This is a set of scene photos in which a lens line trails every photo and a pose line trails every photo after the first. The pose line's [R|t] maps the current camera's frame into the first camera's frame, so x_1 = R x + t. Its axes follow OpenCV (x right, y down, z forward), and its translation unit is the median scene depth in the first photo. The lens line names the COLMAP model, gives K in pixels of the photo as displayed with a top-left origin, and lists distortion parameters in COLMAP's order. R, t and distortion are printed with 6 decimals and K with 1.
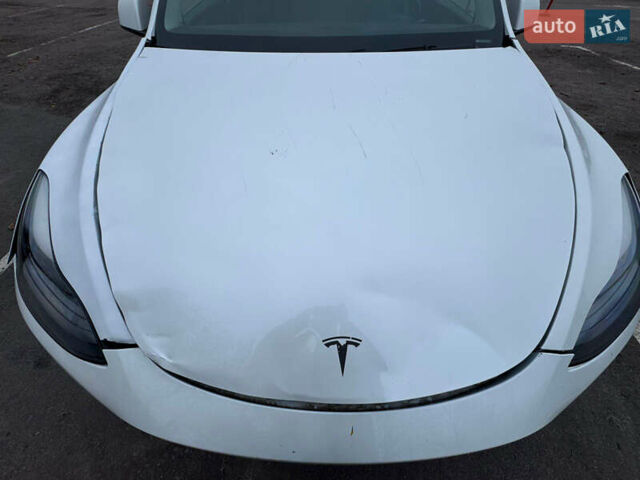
lens RADIAL K [[258.2, 0, 321.6], [0, 258.2, 240.0], [0, 0, 1]] dist [-0.003043, -0.000238]
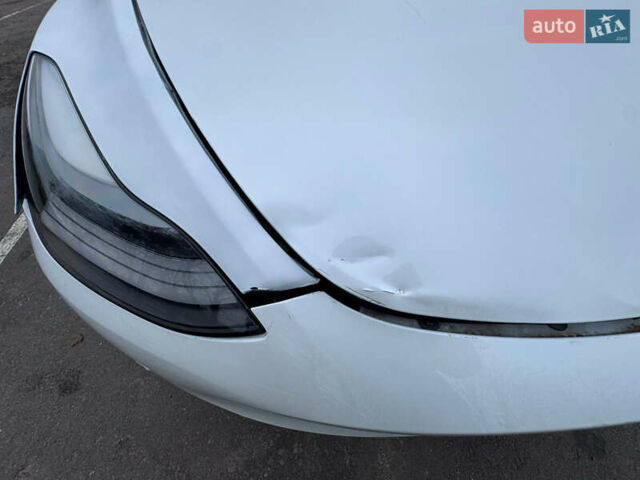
lens RADIAL K [[258.2, 0, 318.7], [0, 258.2, 240.6], [0, 0, 1]] dist [-0.003043, -0.000238]
pose [[0.983150, -0.172600, 0.060205, -0.382955], [0.168751, 0.983574, 0.064074, 0.145437], [-0.070276, -0.052835, 0.996127, 0.238686]]
